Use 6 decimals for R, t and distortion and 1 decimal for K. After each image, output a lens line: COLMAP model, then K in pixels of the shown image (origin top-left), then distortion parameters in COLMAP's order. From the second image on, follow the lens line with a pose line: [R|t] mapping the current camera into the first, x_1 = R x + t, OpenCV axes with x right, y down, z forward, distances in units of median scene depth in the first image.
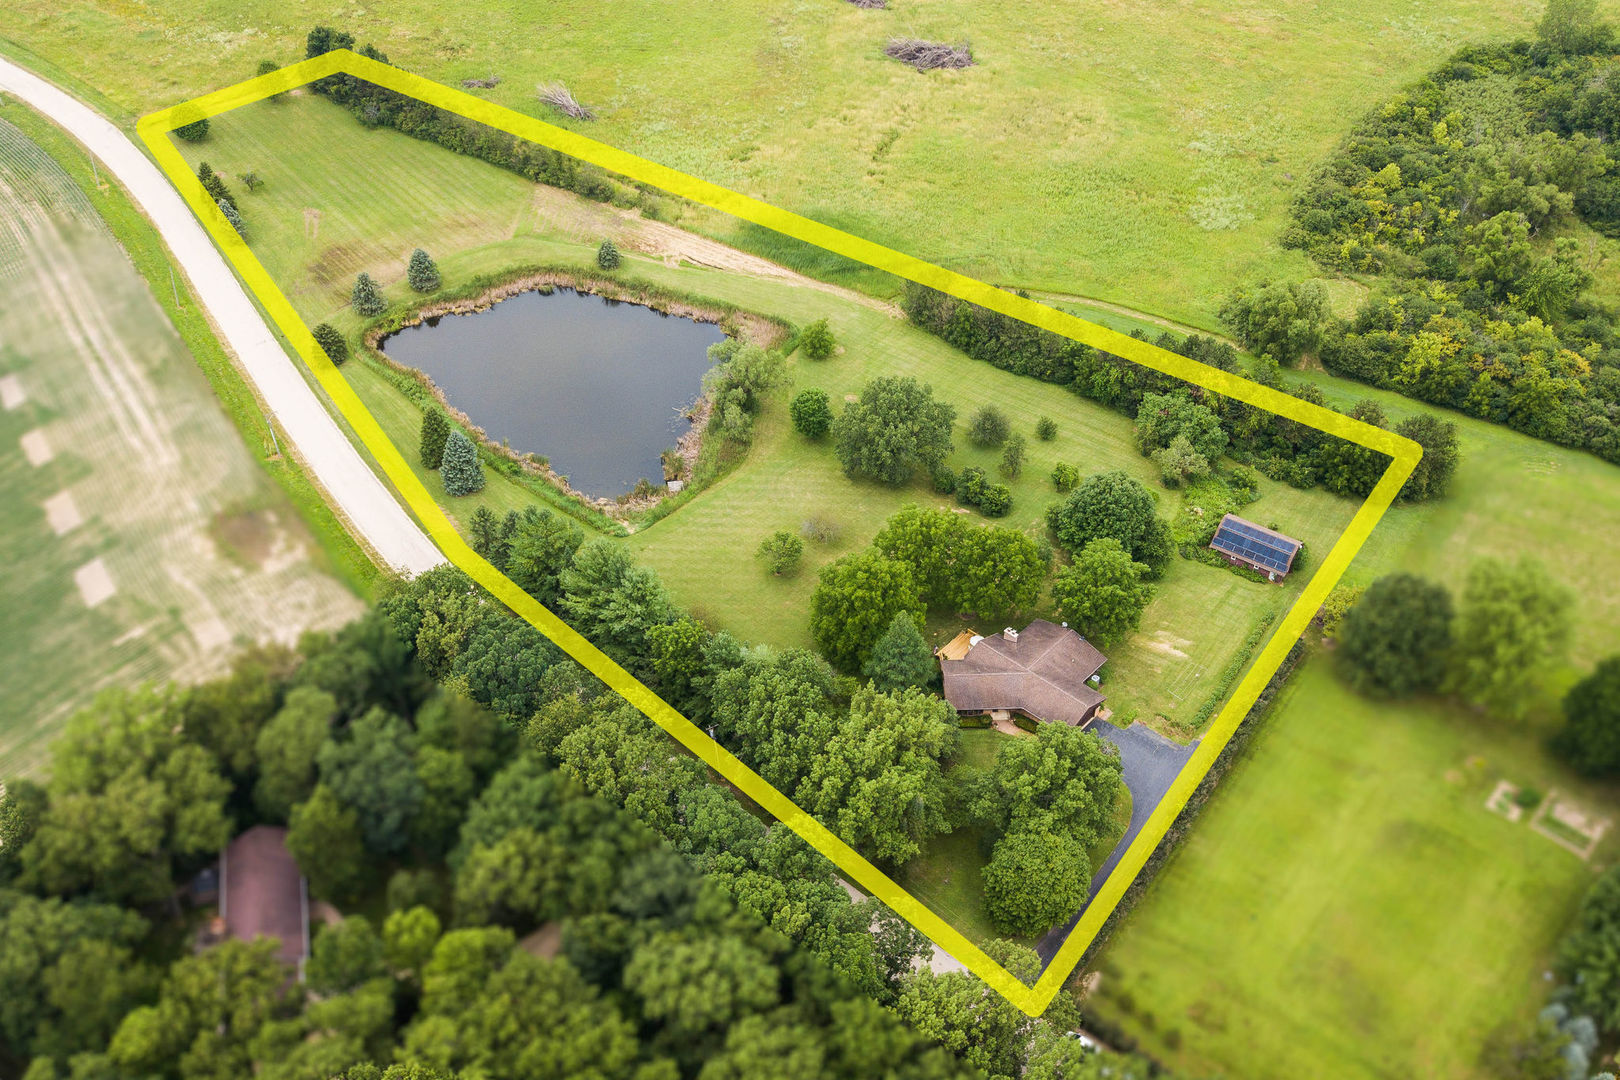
lens RADIAL K [[1253.2, 0, 810.0], [0, 1253.2, 540.0], [0, 0, 1]] dist [-0.006253, -0.003278]
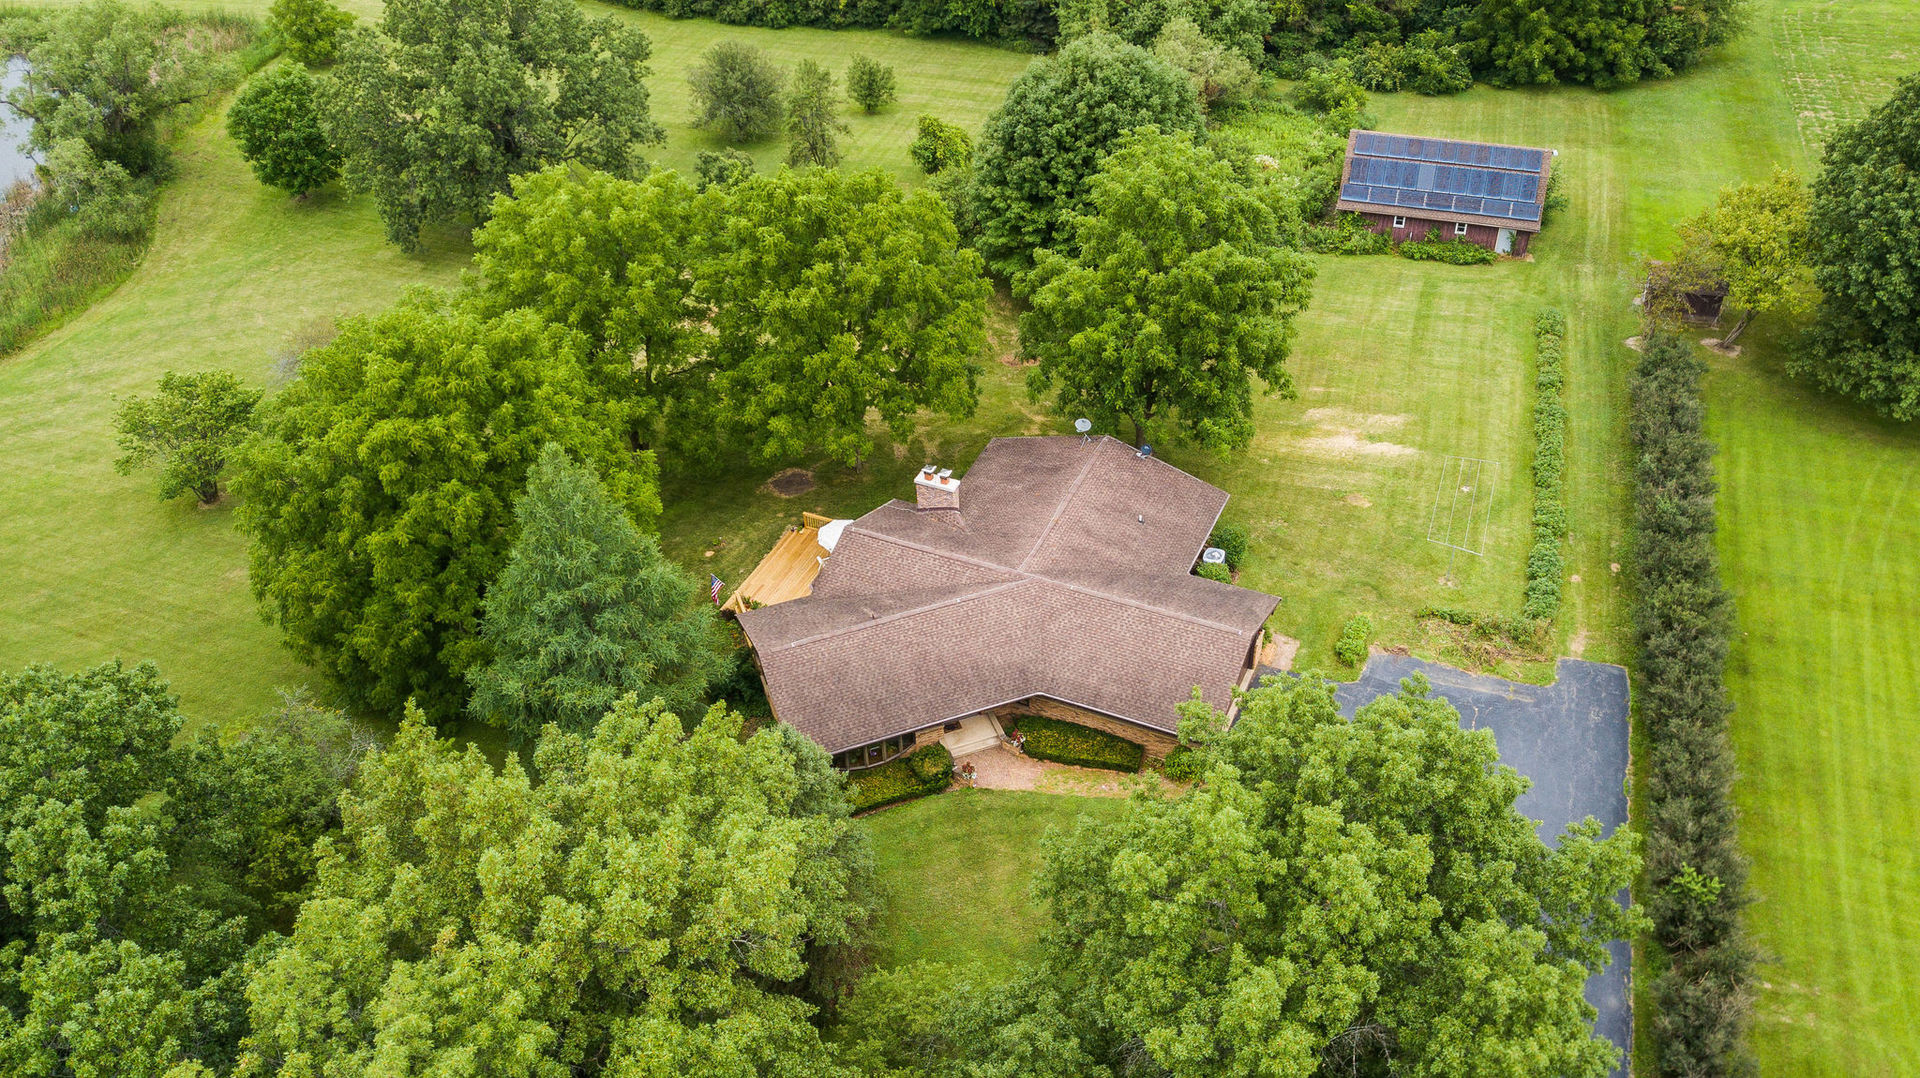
lens RADIAL K [[1591.4, 0, 960.0], [0, 1591.4, 539.0], [0, 0, 1]] dist [0.024968, -0.002959]
pose [[0.945848, -0.224128, 0.234815, 0.069304], [0.228526, 0.973499, 0.008678, 0.088387], [-0.230537, 0.045453, 0.972001, 0.619103]]
